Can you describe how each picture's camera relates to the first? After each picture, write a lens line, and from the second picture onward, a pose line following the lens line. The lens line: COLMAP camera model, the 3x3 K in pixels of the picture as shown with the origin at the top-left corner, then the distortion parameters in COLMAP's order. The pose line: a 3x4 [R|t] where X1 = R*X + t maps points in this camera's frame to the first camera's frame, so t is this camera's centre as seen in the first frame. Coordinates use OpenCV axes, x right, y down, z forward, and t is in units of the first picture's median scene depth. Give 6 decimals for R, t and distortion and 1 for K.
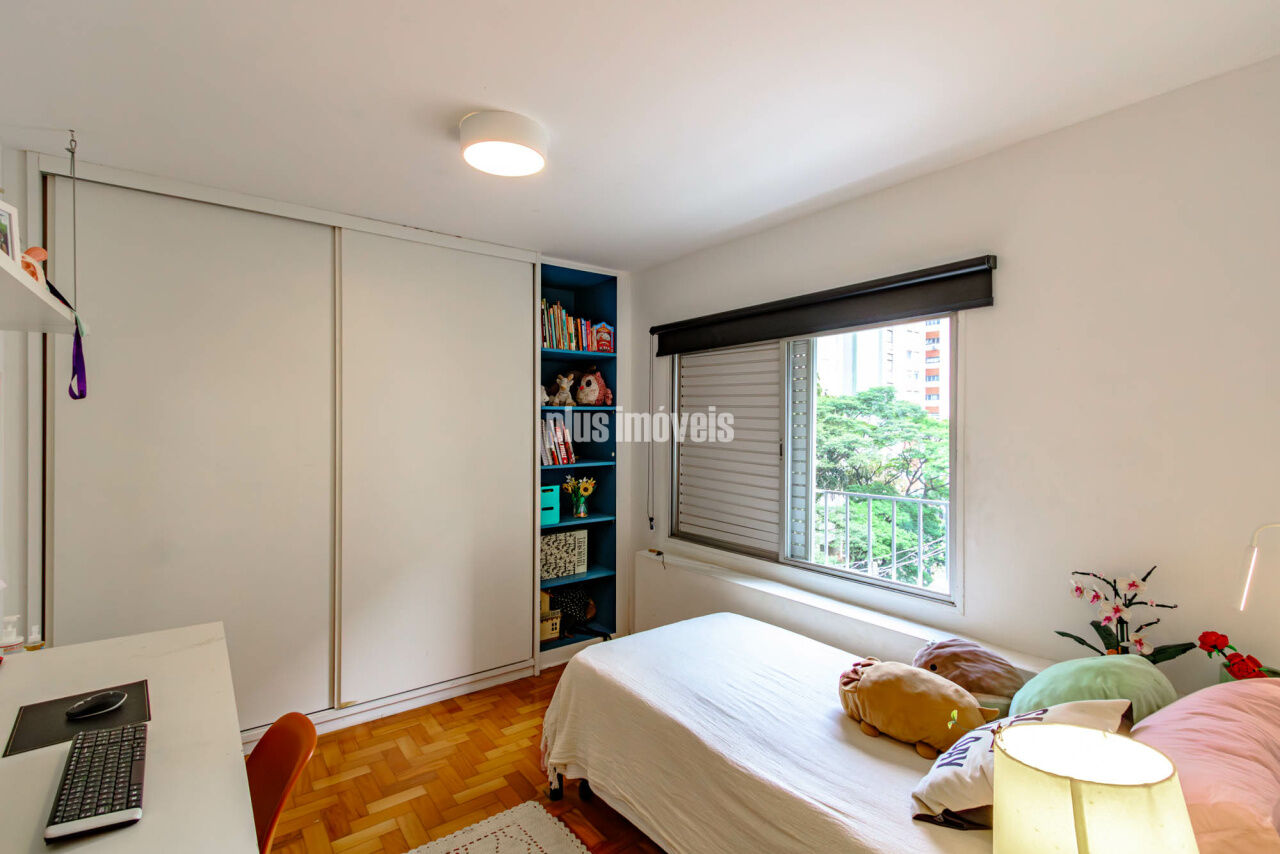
lens RADIAL K [[587.4, 0, 642.8], [0, 587.4, 425.7], [0, 0, 1]] dist [0.010932, 0.000060]
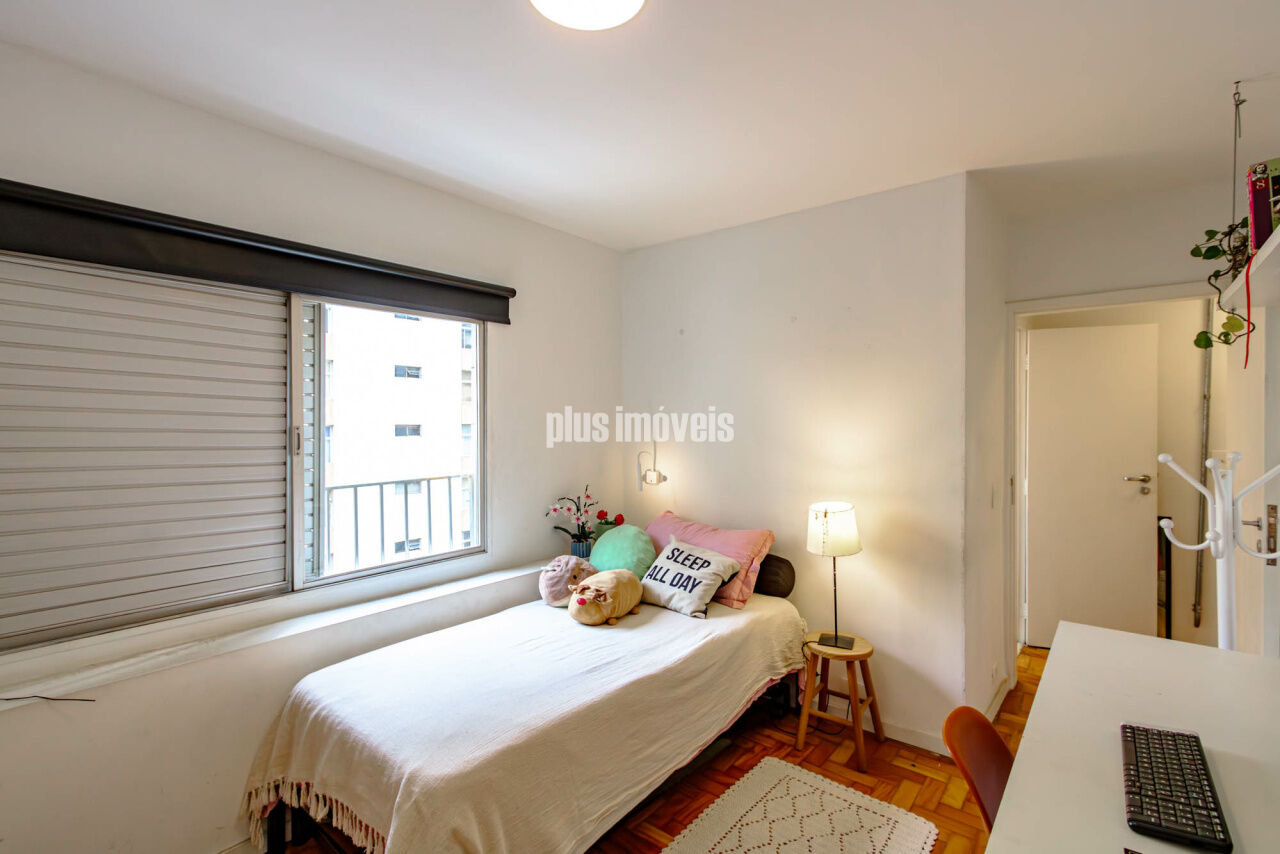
lens RADIAL K [[587.4, 0, 634.4], [0, 587.4, 425.9], [0, 0, 1]] dist [0.010932, 0.000060]
pose [[-0.222807, -0.013720, 0.974766, -0.819622], [0.001577, 0.999895, 0.014434, 0.014072], [-0.974861, 0.004753, -0.222762, 1.020664]]
